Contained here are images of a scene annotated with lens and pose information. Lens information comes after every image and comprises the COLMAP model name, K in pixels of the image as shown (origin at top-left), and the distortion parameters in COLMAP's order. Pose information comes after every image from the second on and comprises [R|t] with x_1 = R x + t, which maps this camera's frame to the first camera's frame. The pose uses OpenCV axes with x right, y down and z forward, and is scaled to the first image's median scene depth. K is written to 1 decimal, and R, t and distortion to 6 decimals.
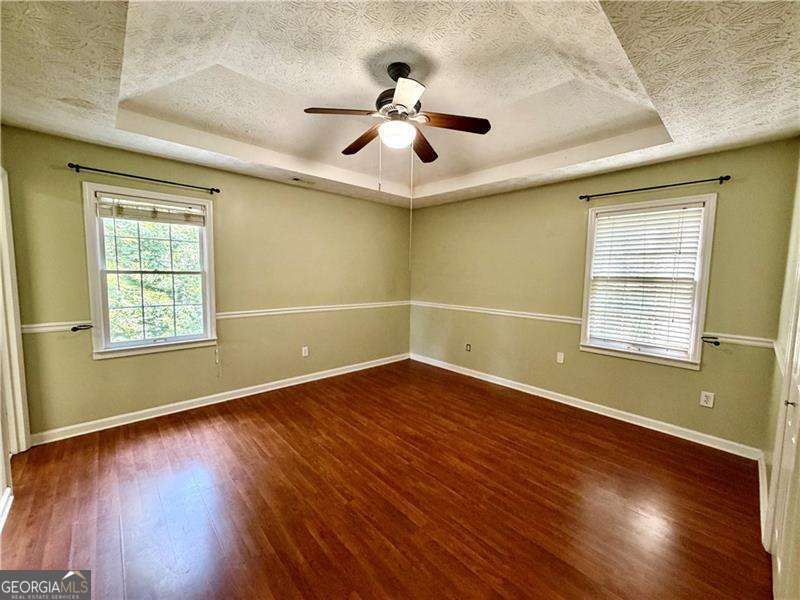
lens RADIAL K [[320.2, 0, 400.4], [0, 320.2, 299.1], [0, 0, 1]] dist [0.001338, -0.000453]
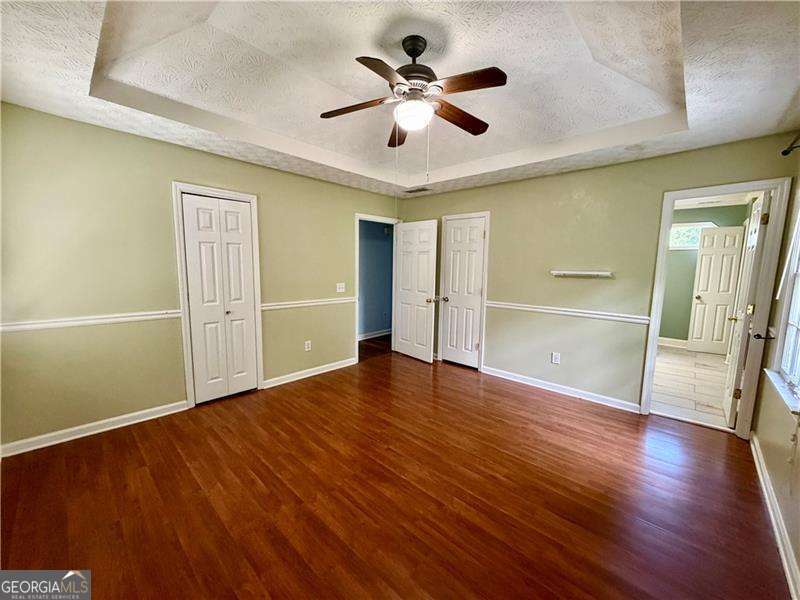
lens RADIAL K [[320.2, 0, 400.1], [0, 320.2, 301.1], [0, 0, 1]] dist [0.001338, -0.000453]
pose [[-0.996692, -0.024887, -0.077364, 0.071975], [-0.040163, 0.978422, 0.202677, -0.138467], [0.070650, 0.205114, -0.976185, 1.684593]]
